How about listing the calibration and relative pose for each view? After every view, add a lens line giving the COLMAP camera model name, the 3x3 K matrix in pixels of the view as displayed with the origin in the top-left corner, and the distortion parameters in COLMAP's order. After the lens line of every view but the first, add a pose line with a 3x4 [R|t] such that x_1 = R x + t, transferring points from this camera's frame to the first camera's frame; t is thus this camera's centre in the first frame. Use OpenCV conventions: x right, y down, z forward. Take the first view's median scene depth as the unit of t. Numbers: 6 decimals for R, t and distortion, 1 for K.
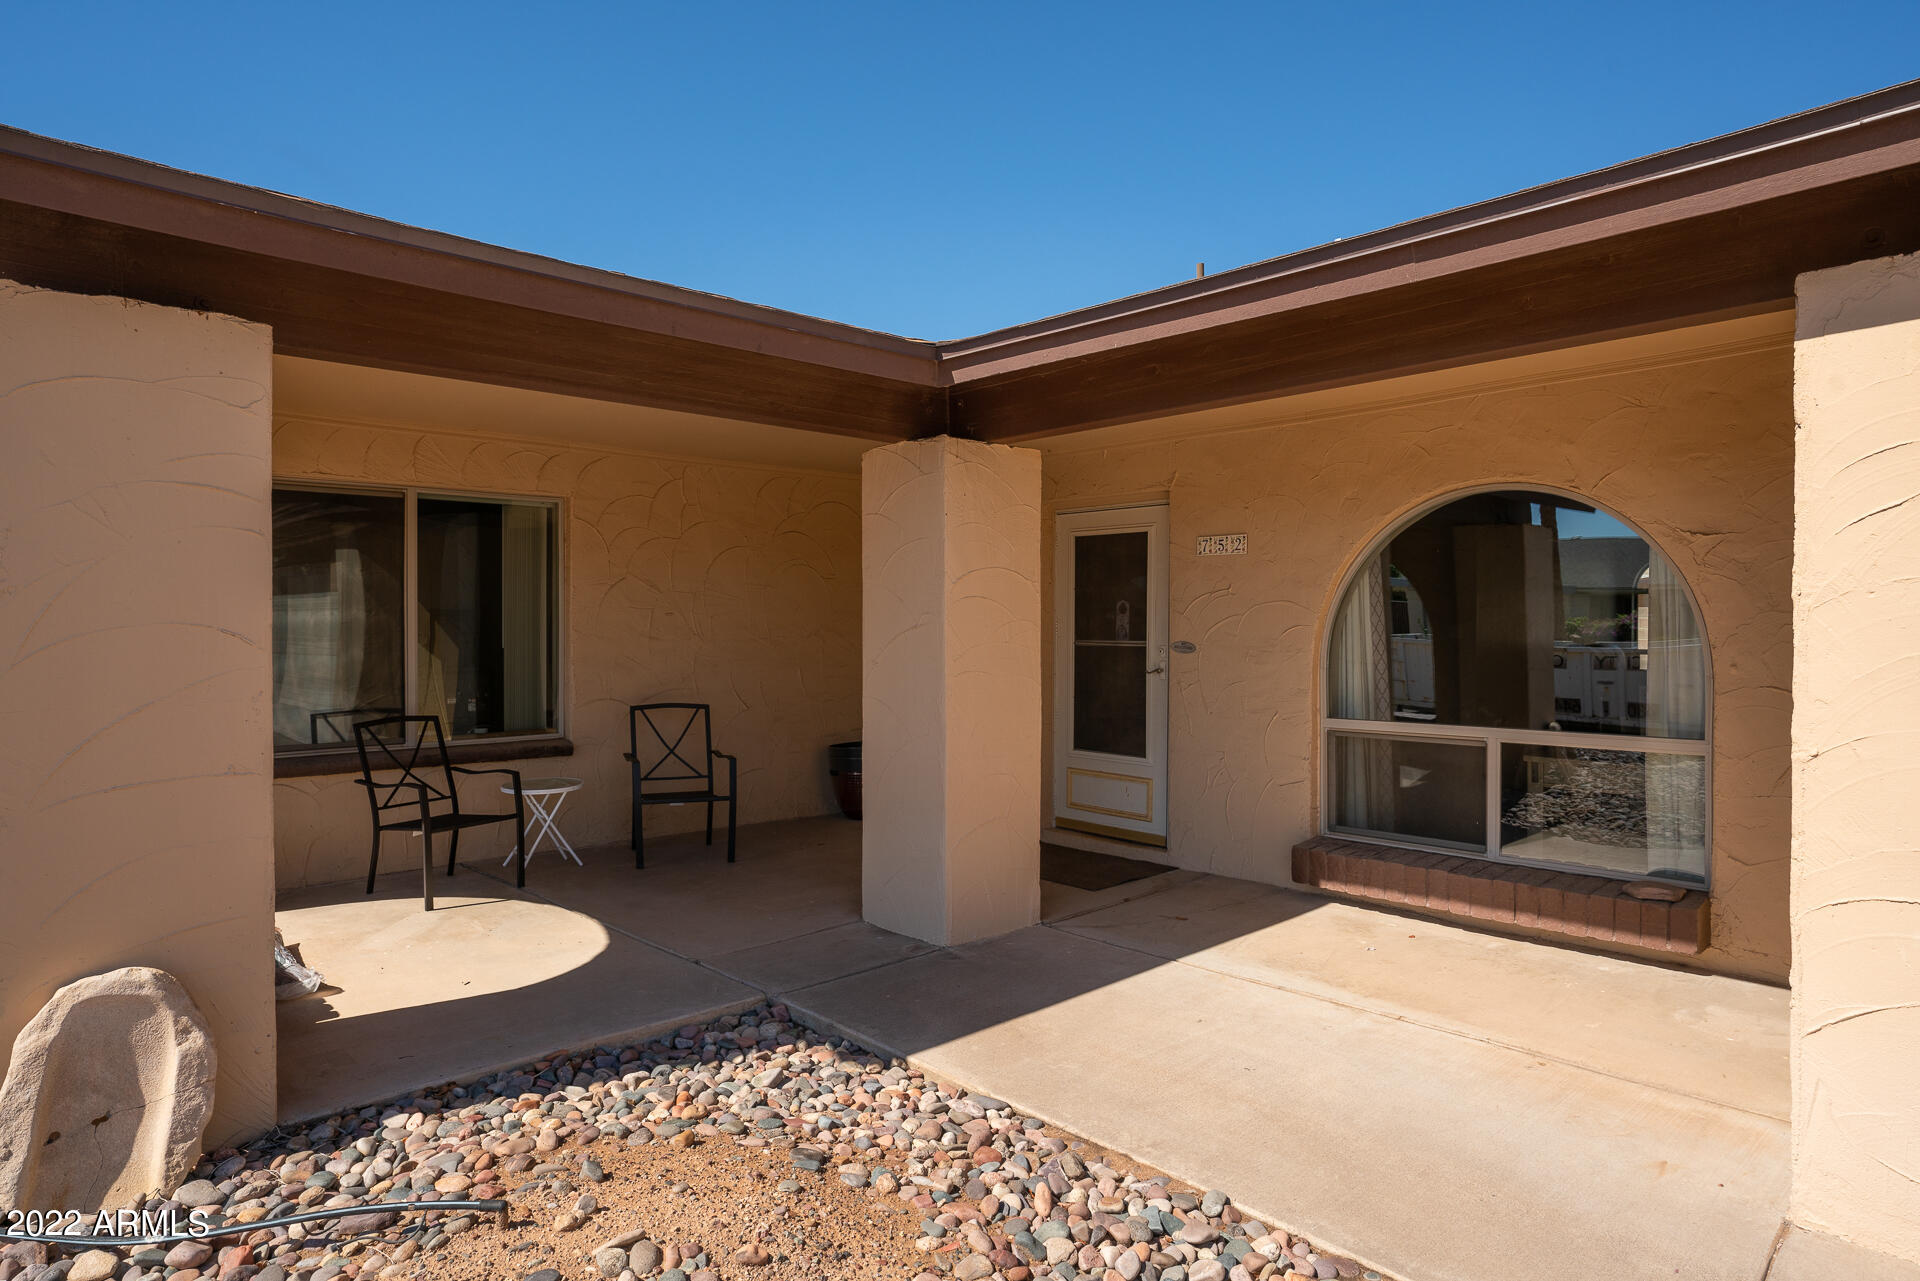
lens RADIAL K [[1147.7, 0, 963.1], [0, 1147.7, 634.8], [0, 0, 1]] dist [0.001446, 0.000197]
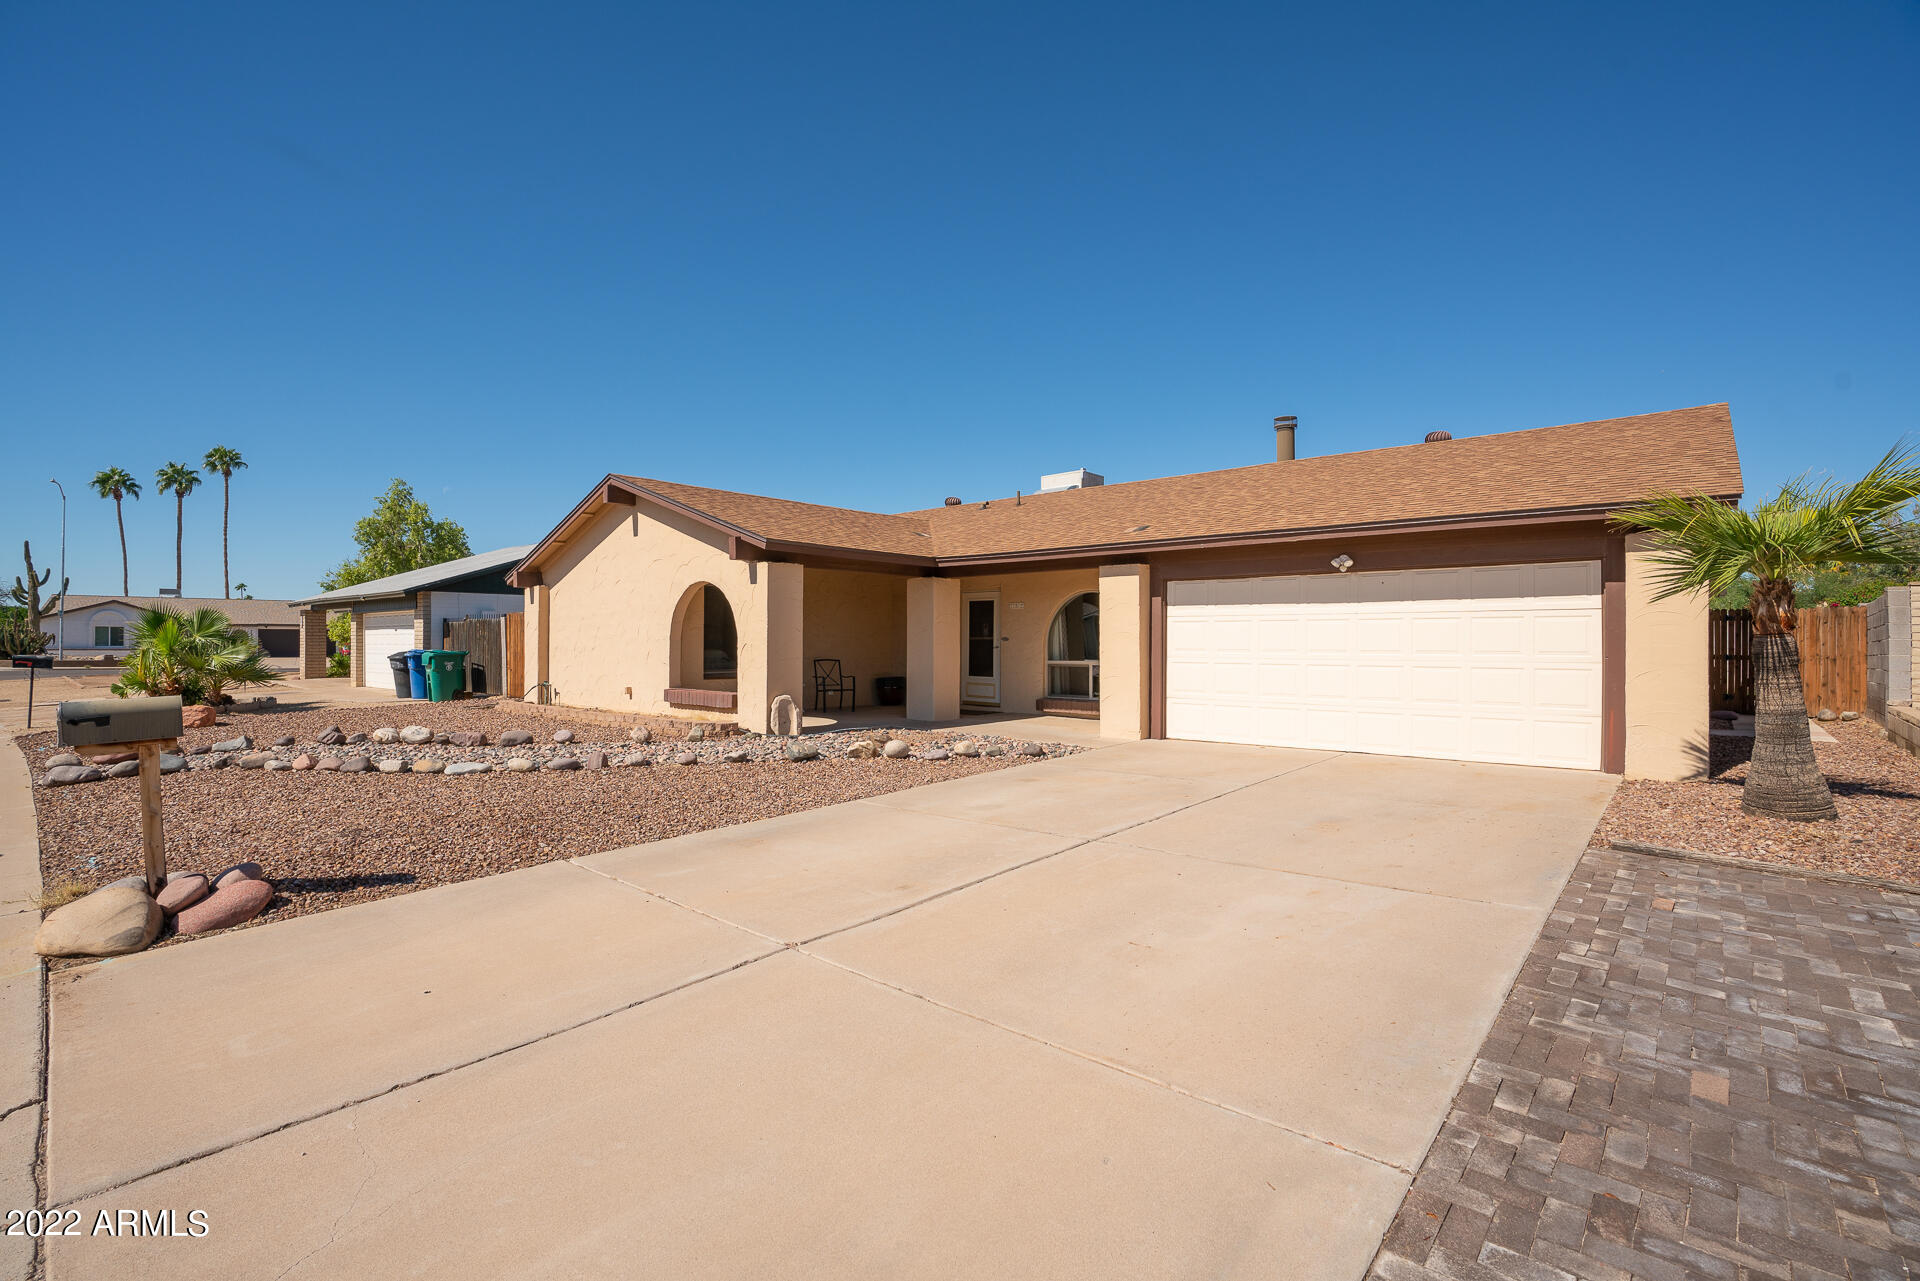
lens RADIAL K [[779.0, 0, 958.1], [0, 779.0, 638.2], [0, 0, 1]] dist [0.000126, 0.000007]
pose [[0.995890, 0.004261, 0.090469, -0.127899], [-0.003296, 0.999936, -0.010811, 0.034094], [-0.090510, 0.010469, 0.995841, -1.126770]]
